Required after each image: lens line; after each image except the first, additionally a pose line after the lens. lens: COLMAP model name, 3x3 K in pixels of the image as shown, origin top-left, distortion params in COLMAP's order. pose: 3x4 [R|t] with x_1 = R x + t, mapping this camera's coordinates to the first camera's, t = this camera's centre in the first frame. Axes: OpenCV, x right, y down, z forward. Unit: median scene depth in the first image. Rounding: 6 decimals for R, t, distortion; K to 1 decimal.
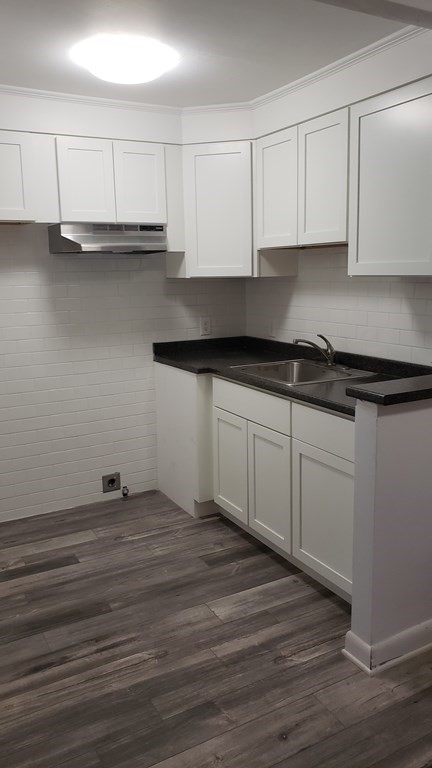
lens RADIAL K [[603.6, 0, 235.0], [0, 603.6, 386.6], [0, 0, 1]] dist [0.021430, -0.008459]
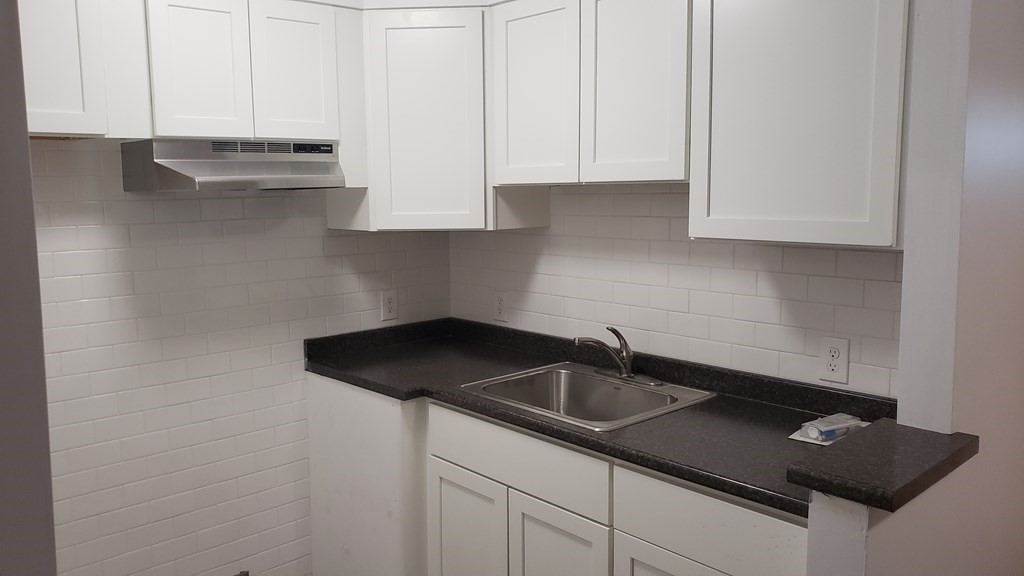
lens RADIAL K [[804.7, 0, 512.0], [0, 804.7, 288.0], [0, 0, 1]] dist [0.021430, -0.008459]
pose [[0.977068, -0.021924, 0.211794, -0.120383], [0.036913, 0.997065, -0.067076, -0.072501], [-0.209702, 0.073356, 0.975010, 0.228045]]
